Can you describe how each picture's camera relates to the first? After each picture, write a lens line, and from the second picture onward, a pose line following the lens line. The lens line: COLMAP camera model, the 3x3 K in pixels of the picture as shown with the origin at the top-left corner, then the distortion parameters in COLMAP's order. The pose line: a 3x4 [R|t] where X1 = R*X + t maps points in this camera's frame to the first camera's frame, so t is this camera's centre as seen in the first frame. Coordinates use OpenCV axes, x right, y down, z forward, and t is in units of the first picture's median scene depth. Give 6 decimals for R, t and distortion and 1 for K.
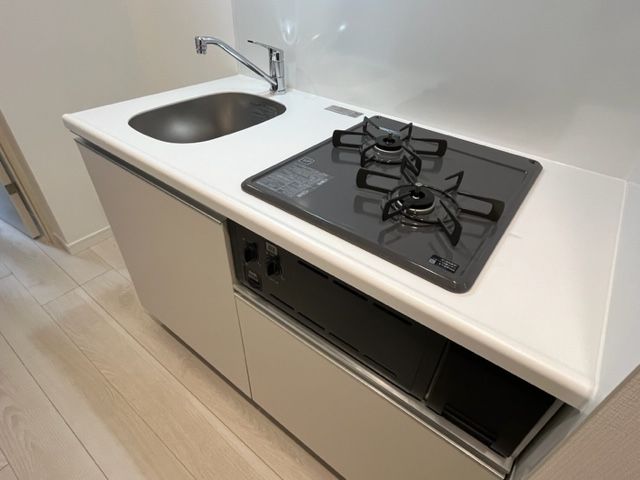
lens RADIAL K [[359.1, 0, 322.4], [0, 359.1, 236.1], [0, 0, 1]] dist [0.004787, 0.000668]
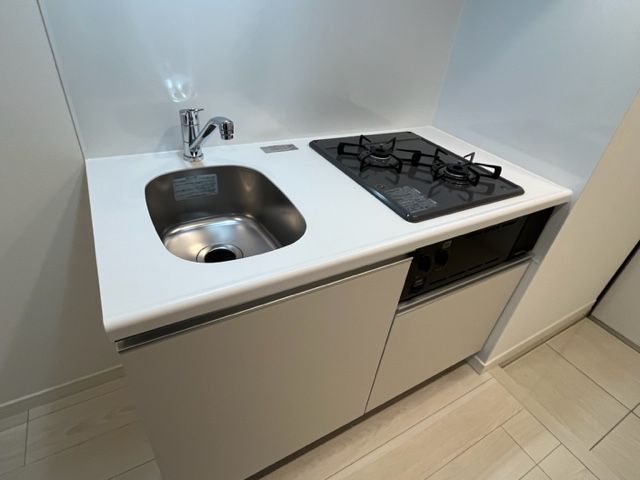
lens RADIAL K [[359.1, 0, 321.5], [0, 359.1, 242.8], [0, 0, 1]] dist [0.004787, 0.000668]
pose [[0.388761, -0.533347, 0.751270, -0.892113], [0.496451, 0.808174, 0.316846, -0.423471], [-0.776145, 0.249791, 0.578967, 0.385573]]
